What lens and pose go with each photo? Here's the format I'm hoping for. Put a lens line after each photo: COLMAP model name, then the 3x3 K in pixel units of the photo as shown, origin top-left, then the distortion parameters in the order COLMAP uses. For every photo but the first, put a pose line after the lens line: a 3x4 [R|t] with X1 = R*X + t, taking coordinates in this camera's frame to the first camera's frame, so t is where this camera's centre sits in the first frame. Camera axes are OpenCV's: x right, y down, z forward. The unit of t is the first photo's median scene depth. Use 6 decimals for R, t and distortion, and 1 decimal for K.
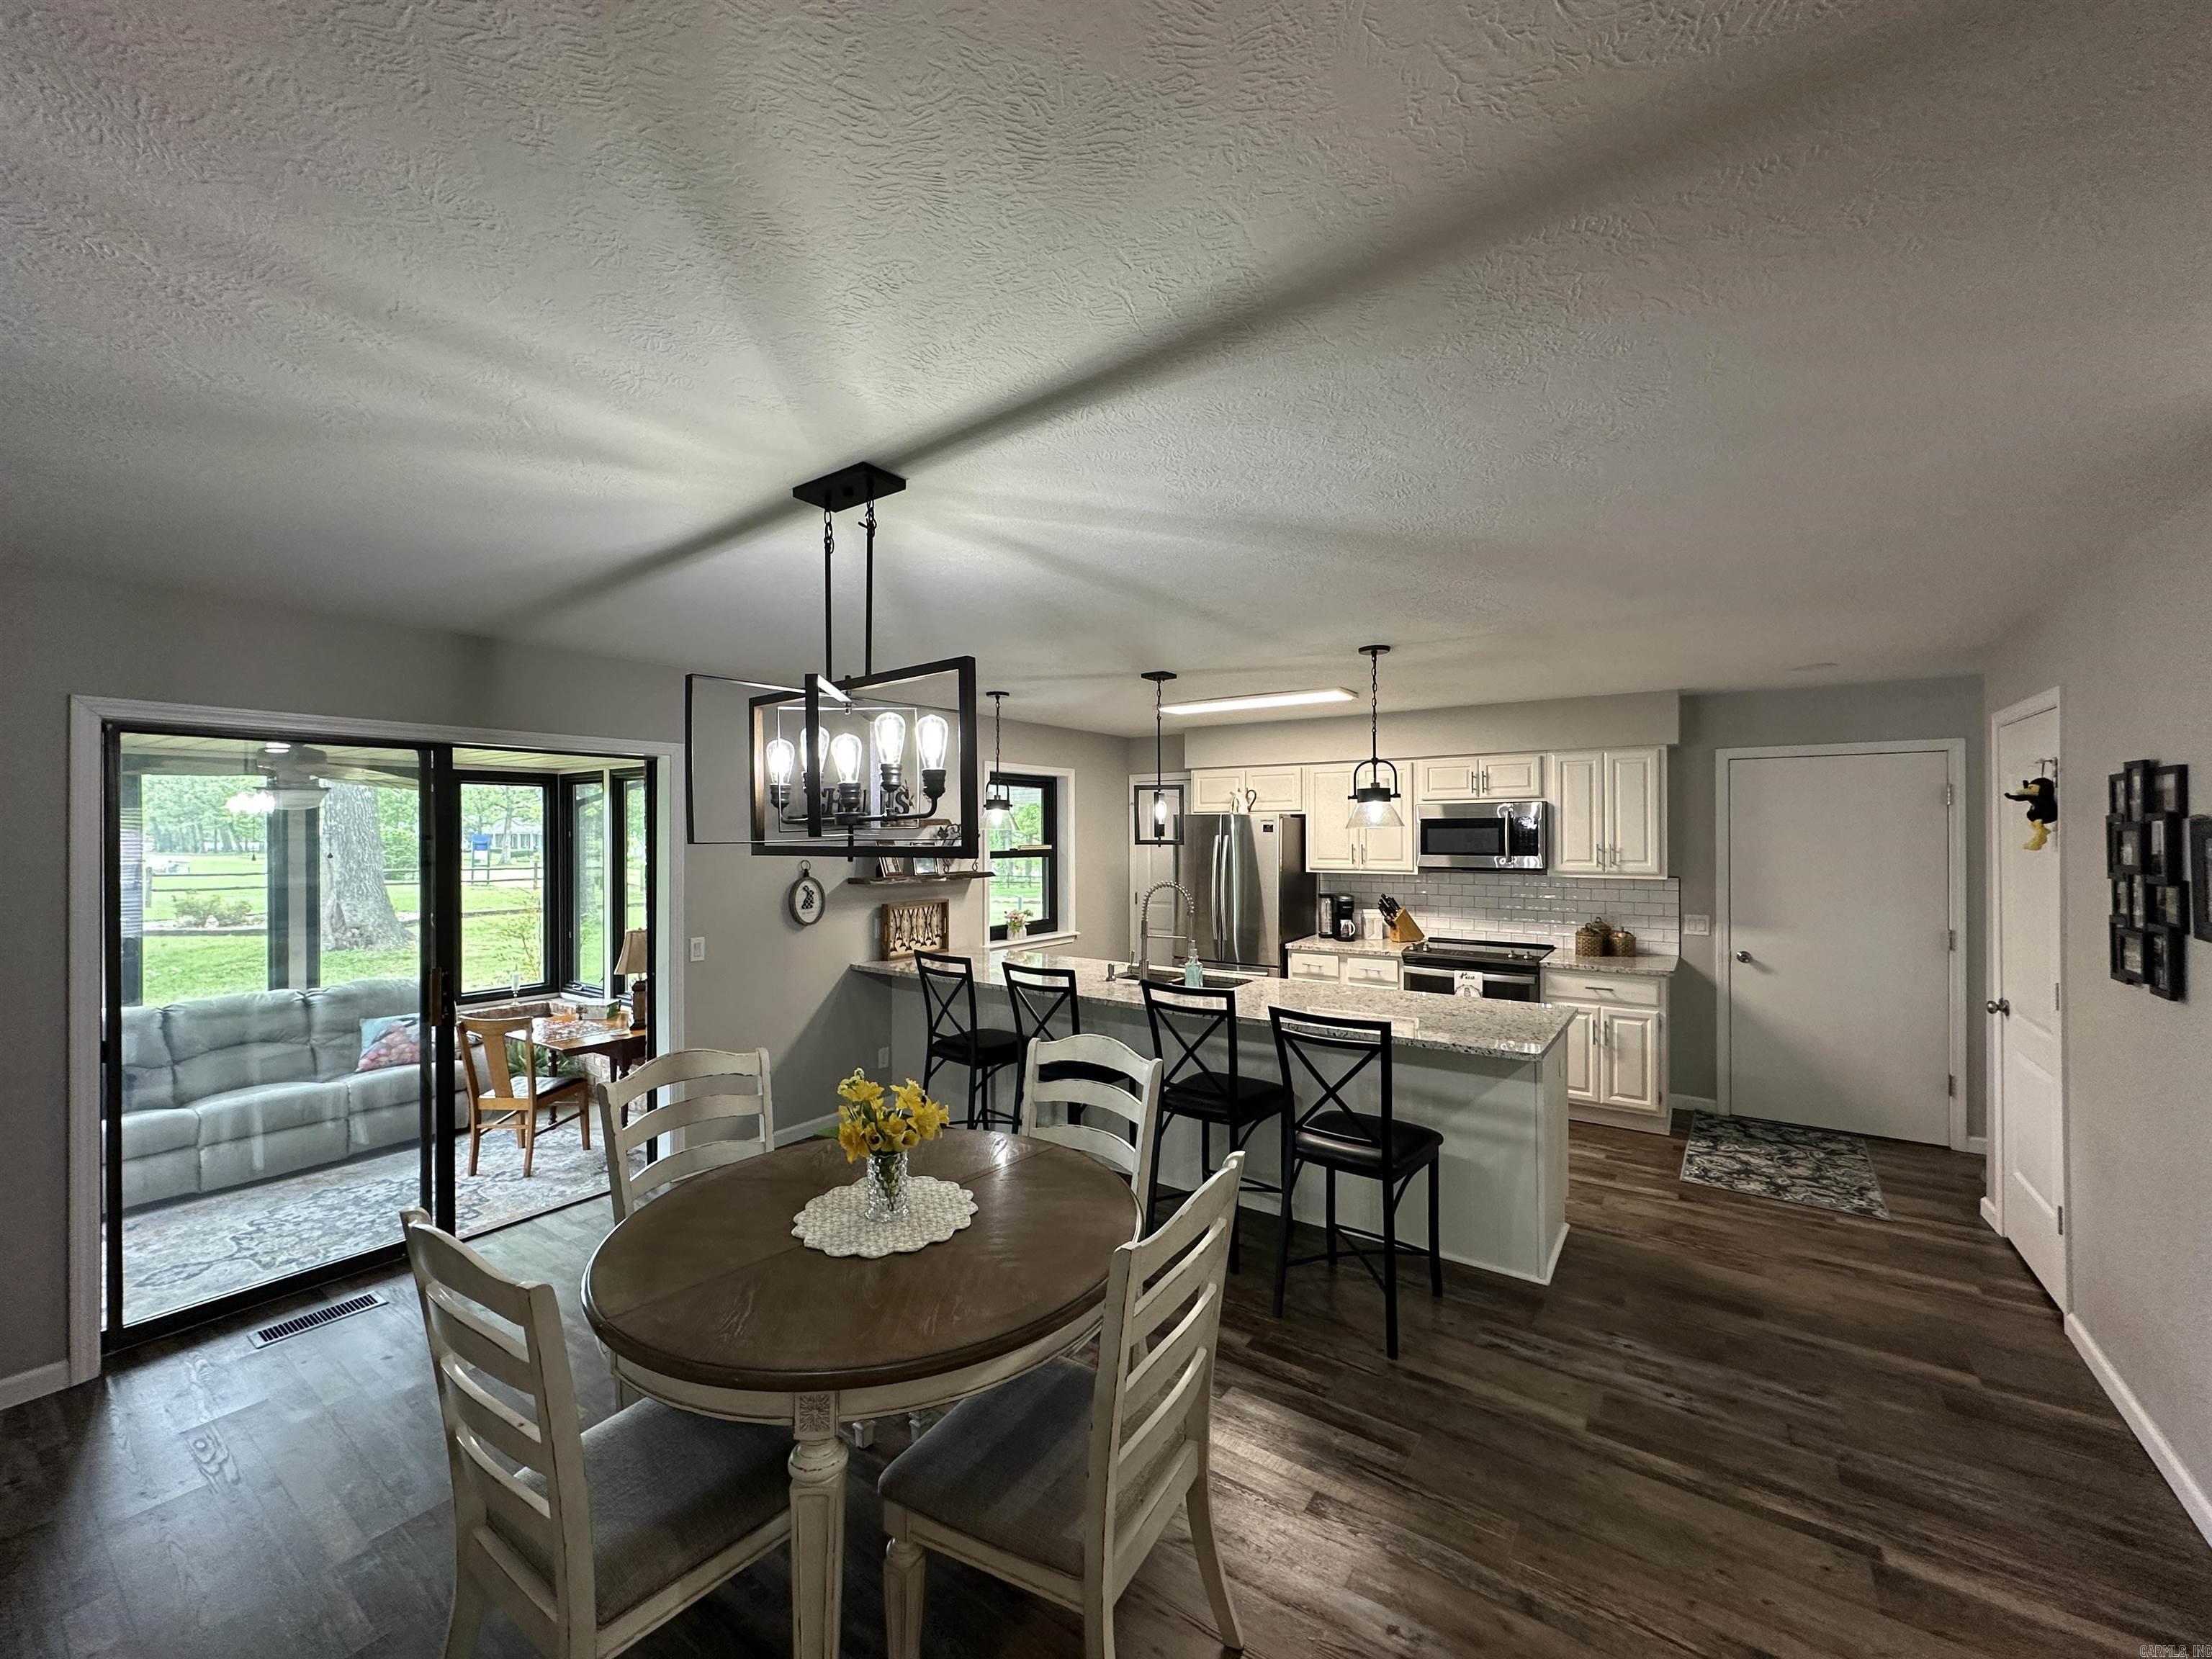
lens RADIAL K [[880.3, 0, 1101.8], [0, 880.3, 830.0], [0, 0, 1]] dist [-0.001996, 0.000472]
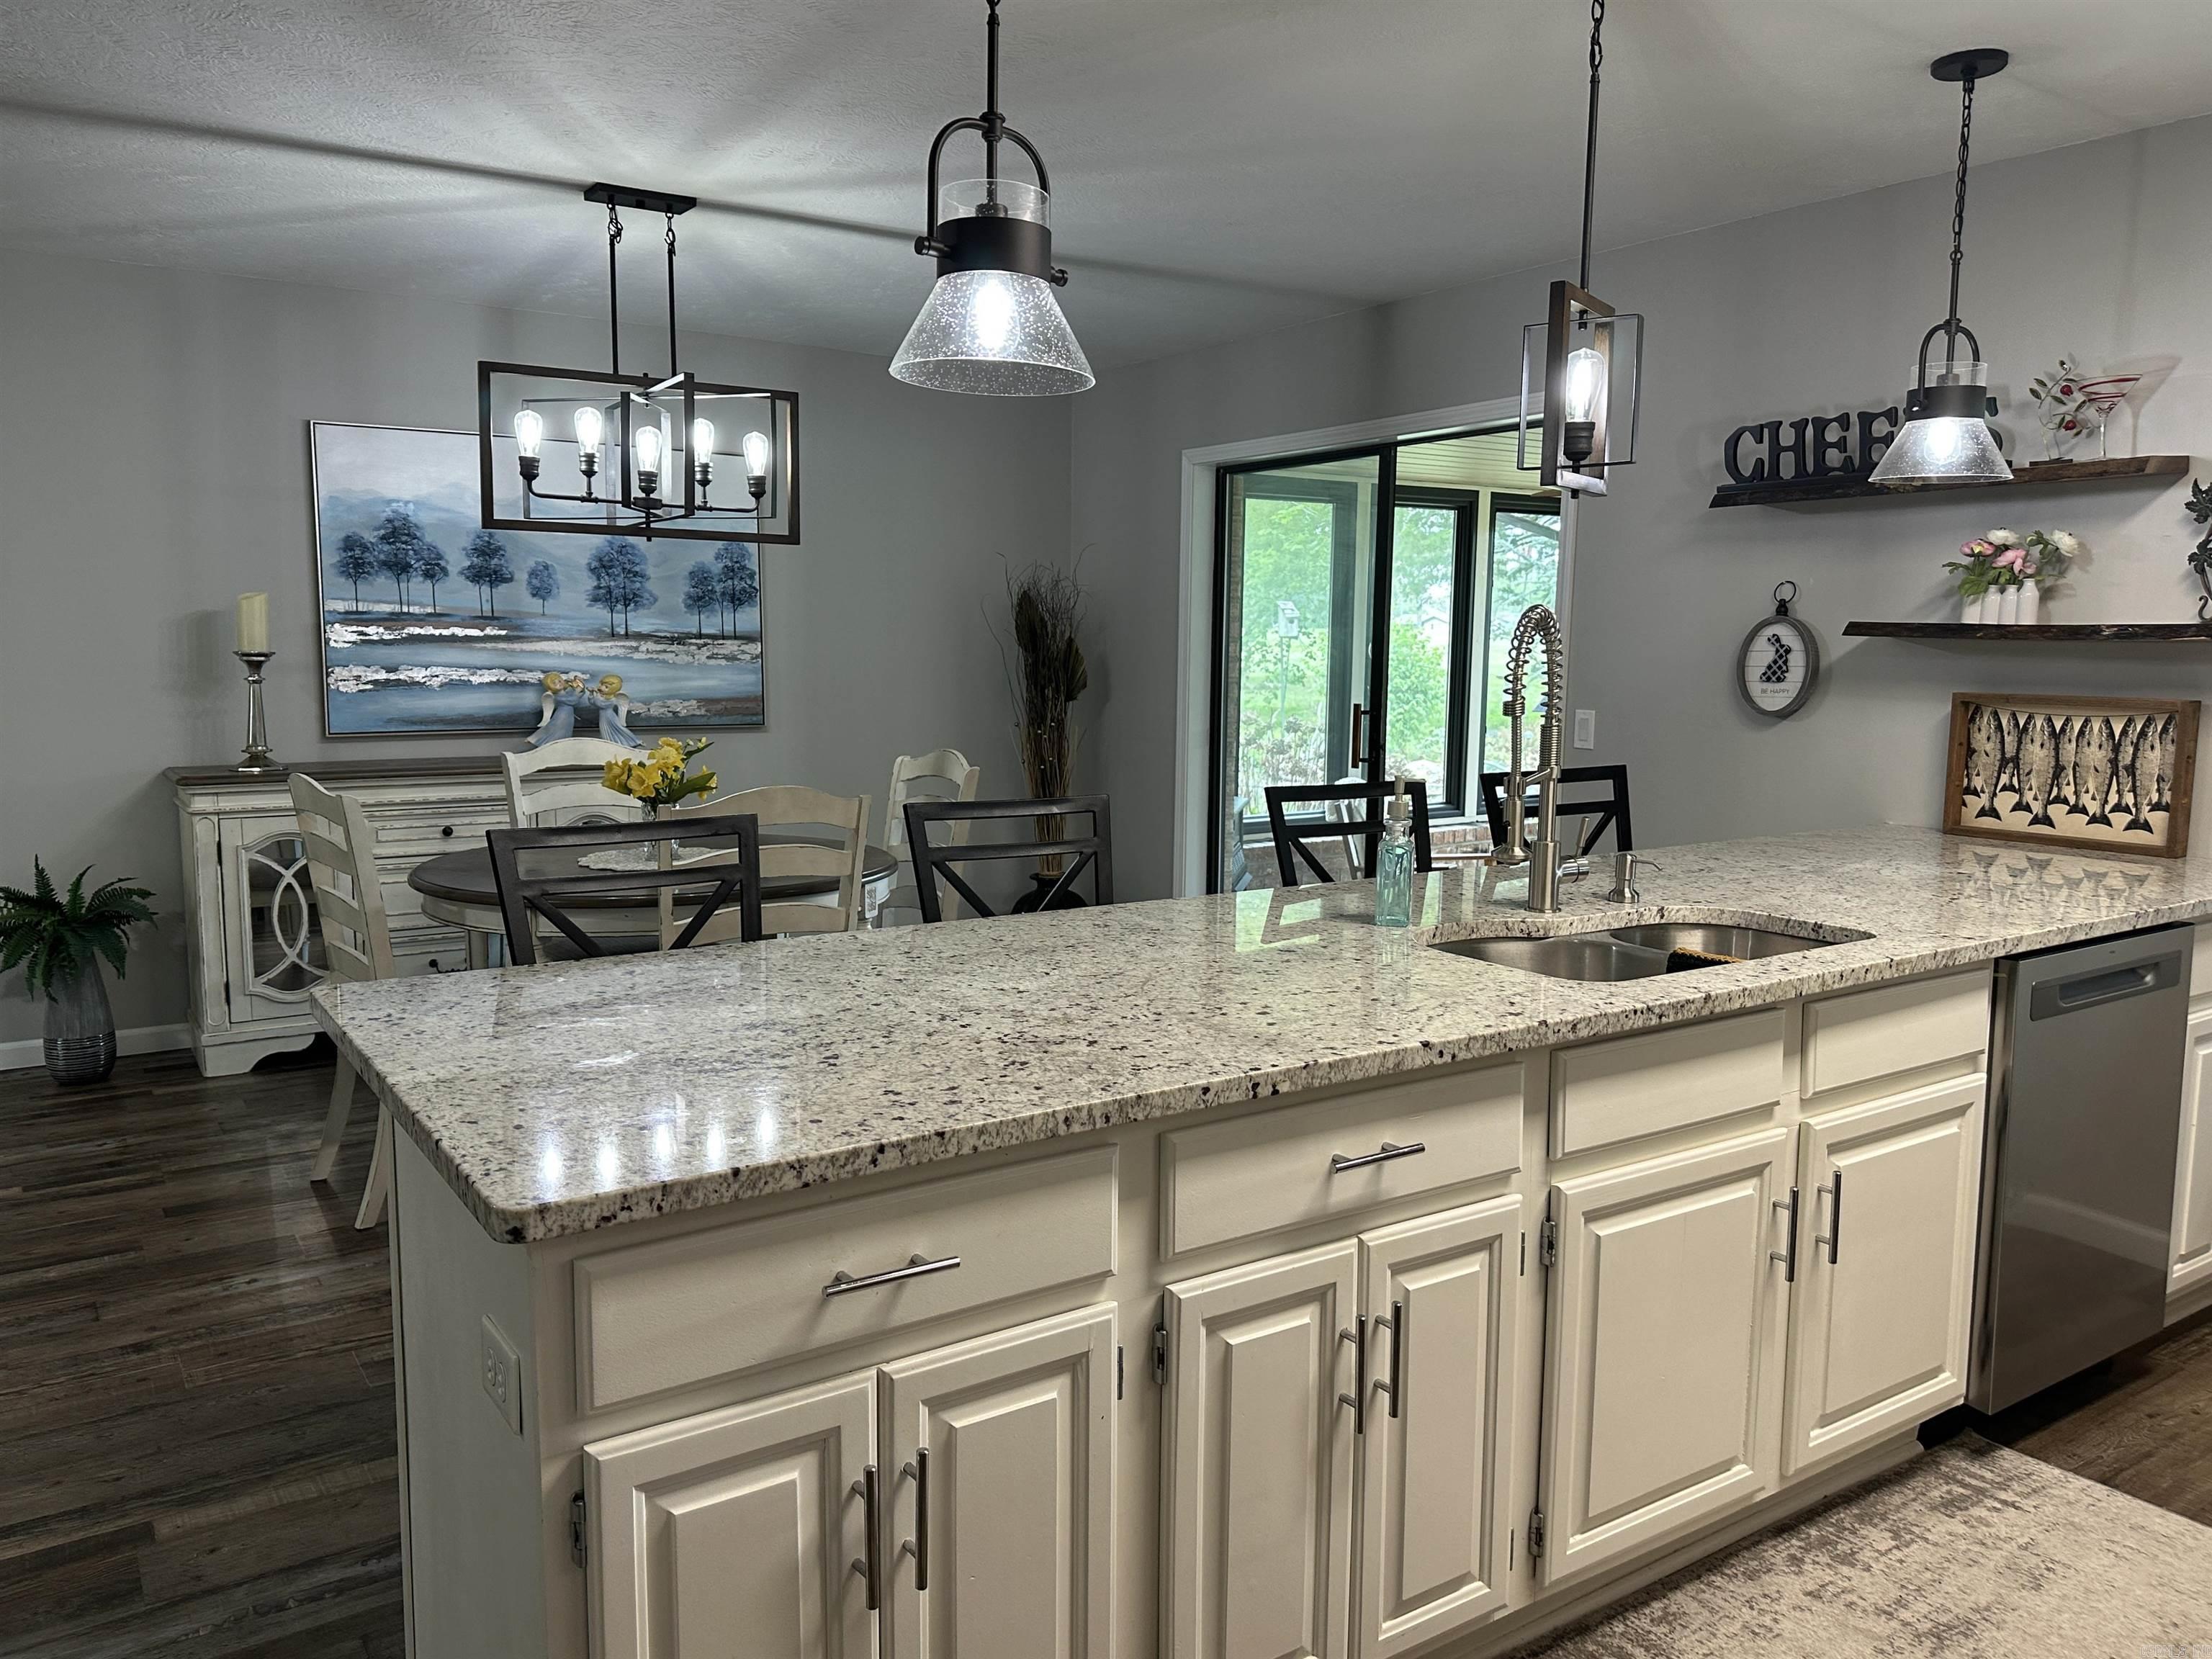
lens RADIAL K [[1598.0, 0, 1112.5], [0, 1598.0, 840.5], [0, 0, 1]] dist [0.122502, -0.180525]
pose [[-0.349949, 0.118074, -0.929298, 0.579326], [-0.004525, 0.991800, 0.127719, 0.057571], [0.936758, 0.048900, -0.346545, 0.889389]]
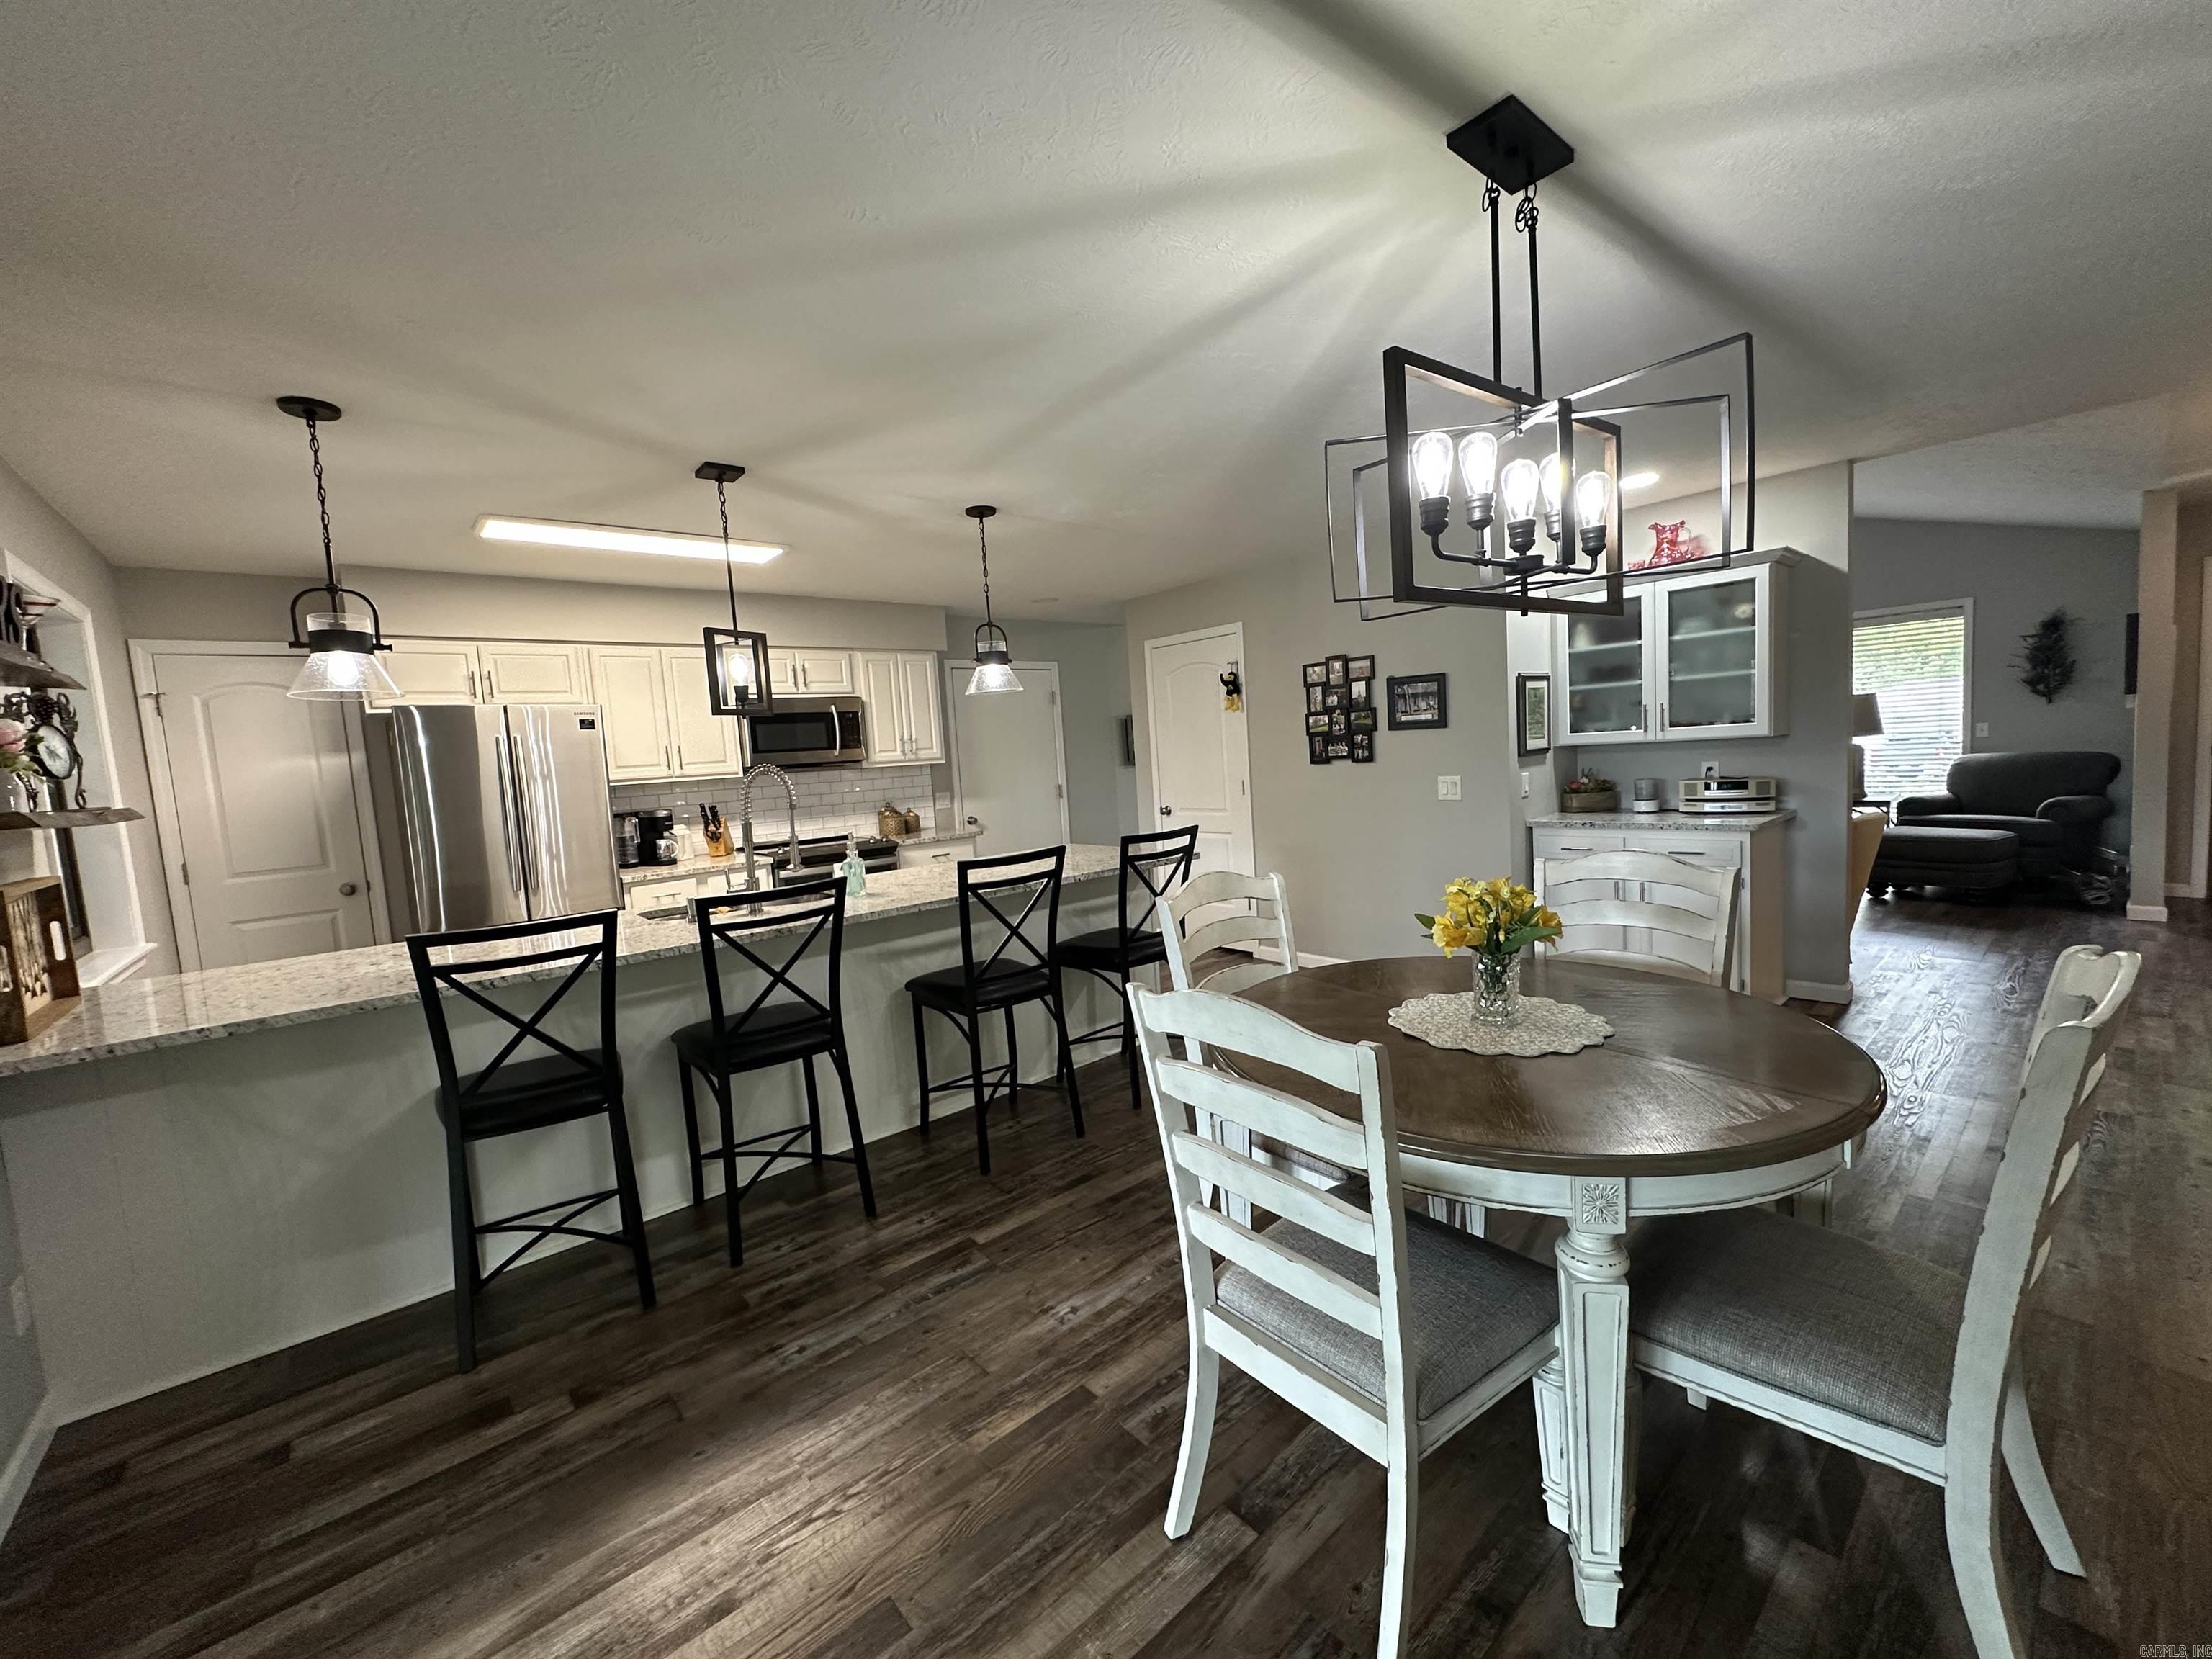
lens RADIAL K [[880.3, 0, 1101.8], [0, 880.3, 830.0], [0, 0, 1]] dist [-0.001996, 0.000472]
pose [[0.250908, -0.099017, 0.962933, -0.474232], [0.060734, 0.994405, 0.086428, 0.054719], [-0.966104, 0.036798, 0.255518, 0.457190]]
